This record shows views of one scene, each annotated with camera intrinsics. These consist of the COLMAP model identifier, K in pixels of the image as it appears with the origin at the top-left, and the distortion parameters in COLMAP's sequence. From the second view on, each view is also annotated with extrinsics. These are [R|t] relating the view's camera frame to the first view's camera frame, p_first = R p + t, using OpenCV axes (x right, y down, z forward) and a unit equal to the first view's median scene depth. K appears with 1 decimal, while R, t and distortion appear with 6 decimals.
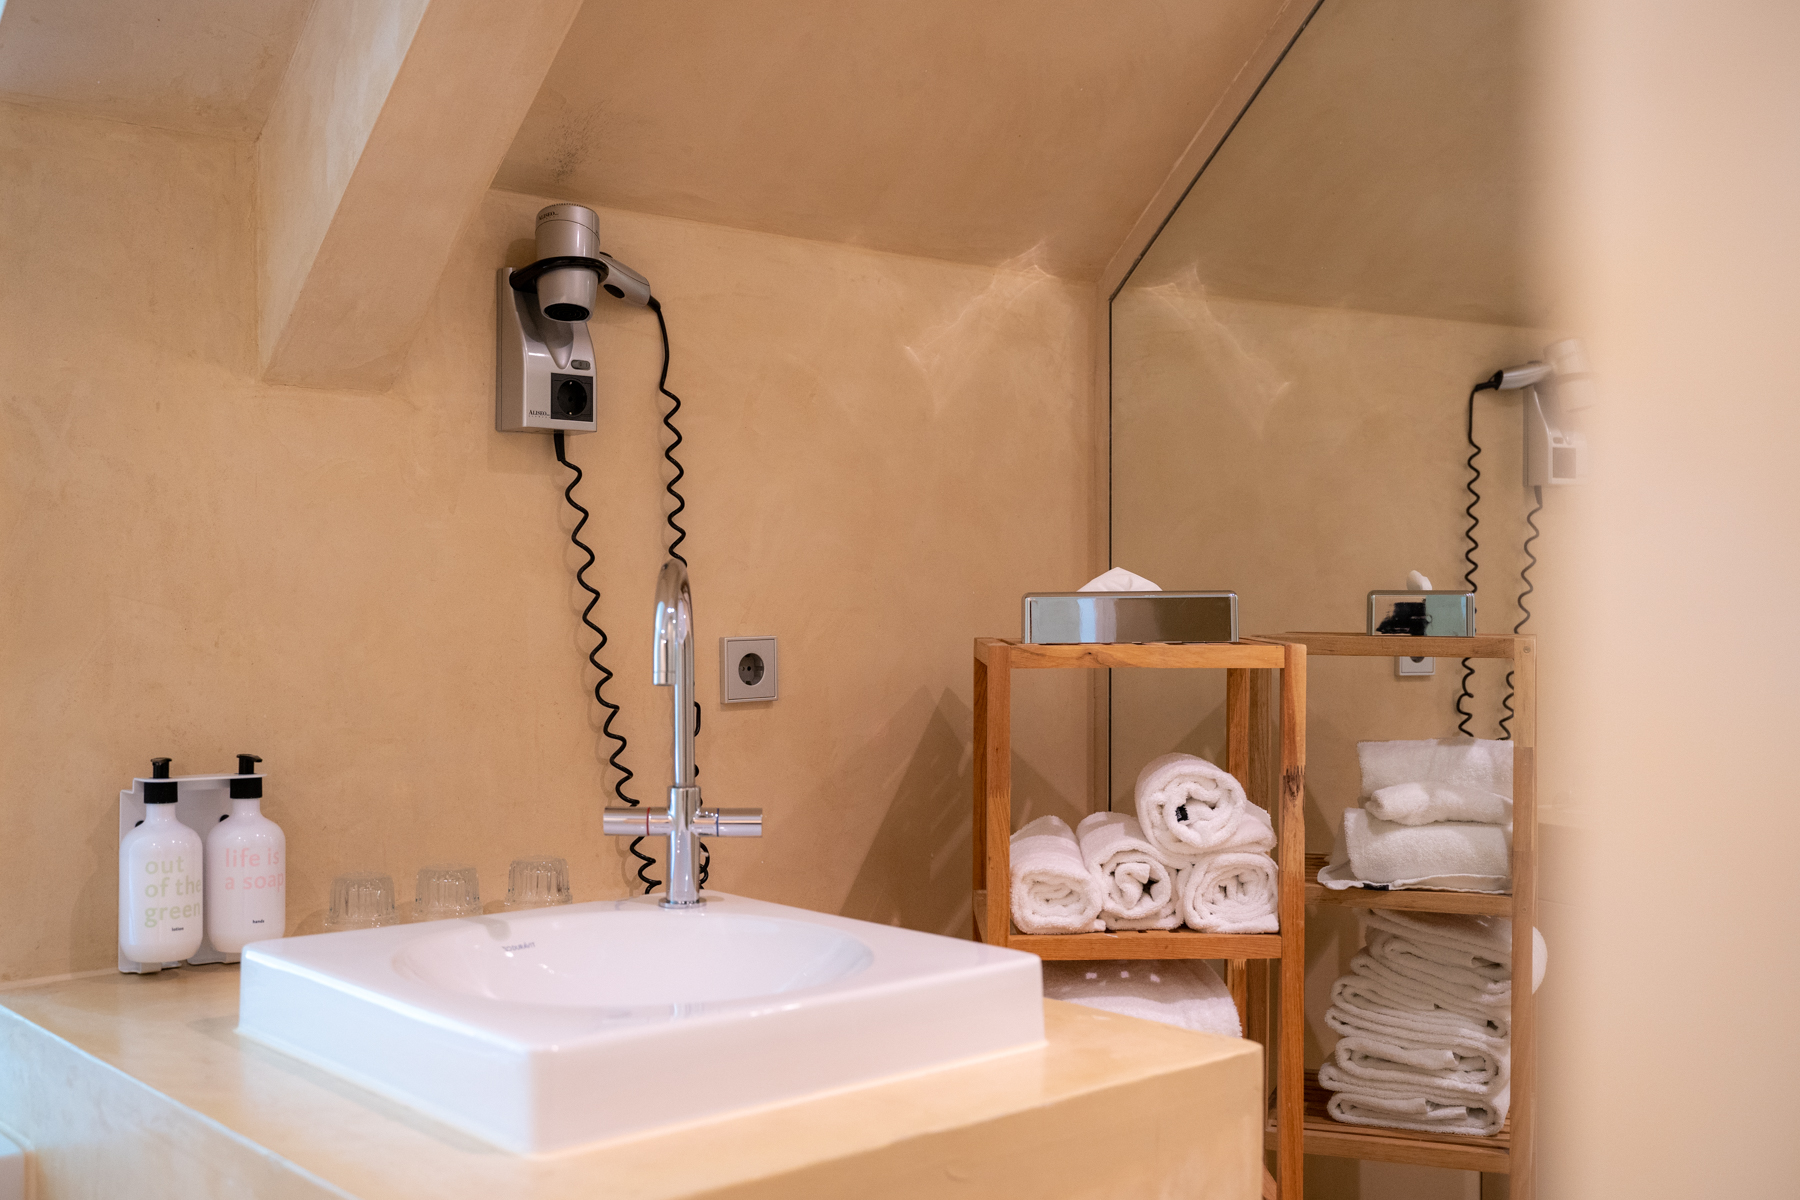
lens RADIAL K [[1949.5, 0, 898.1], [0, 1949.5, 594.6], [0, 0, 1]] dist [0.020591, 0.000000]
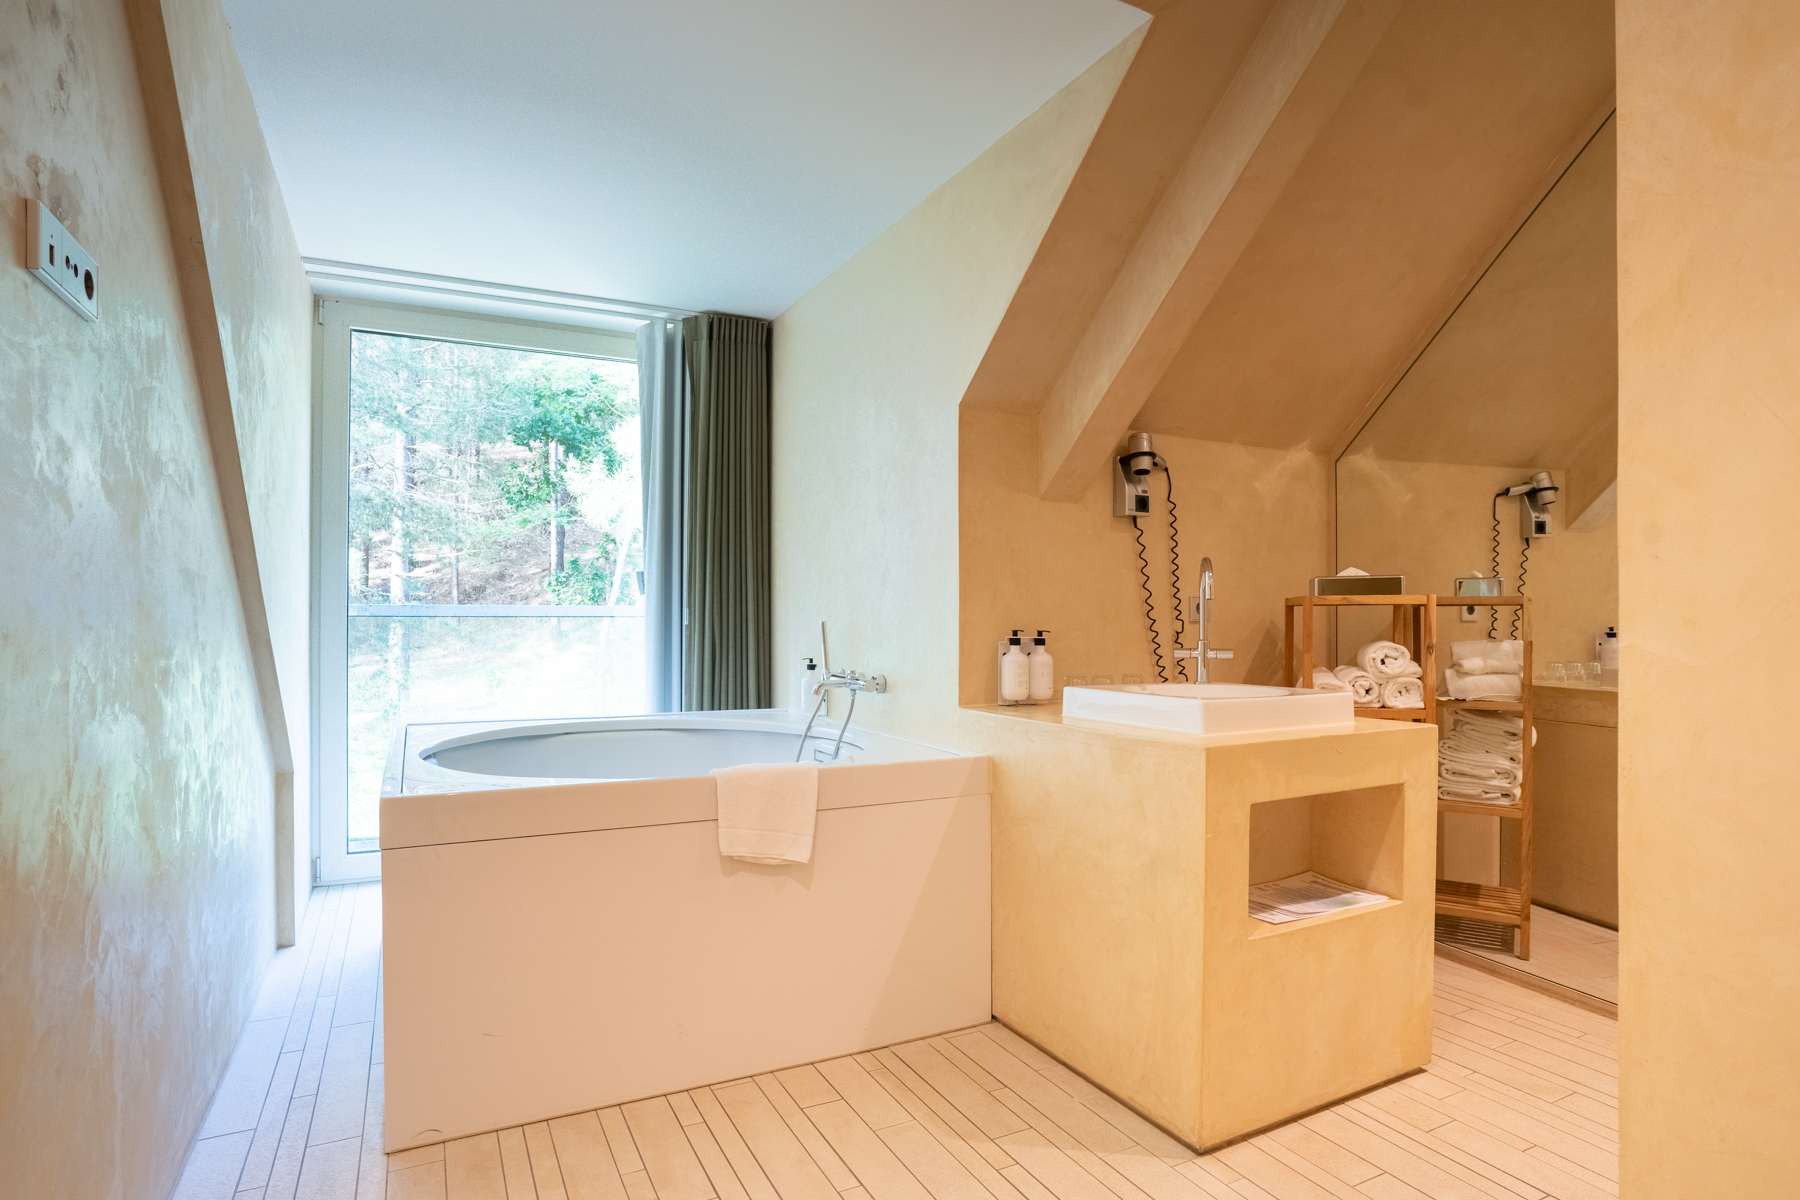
lens RADIAL K [[983.8, 0, 909.4], [0, 983.8, 615.3], [0, 0, 1]] dist [-0.016937, 0.018850]
pose [[0.976171, -0.003021, -0.216983, -0.171680], [0.000726, 0.999943, -0.010657, 0.062431], [0.217003, 0.010246, 0.976117, -0.365013]]
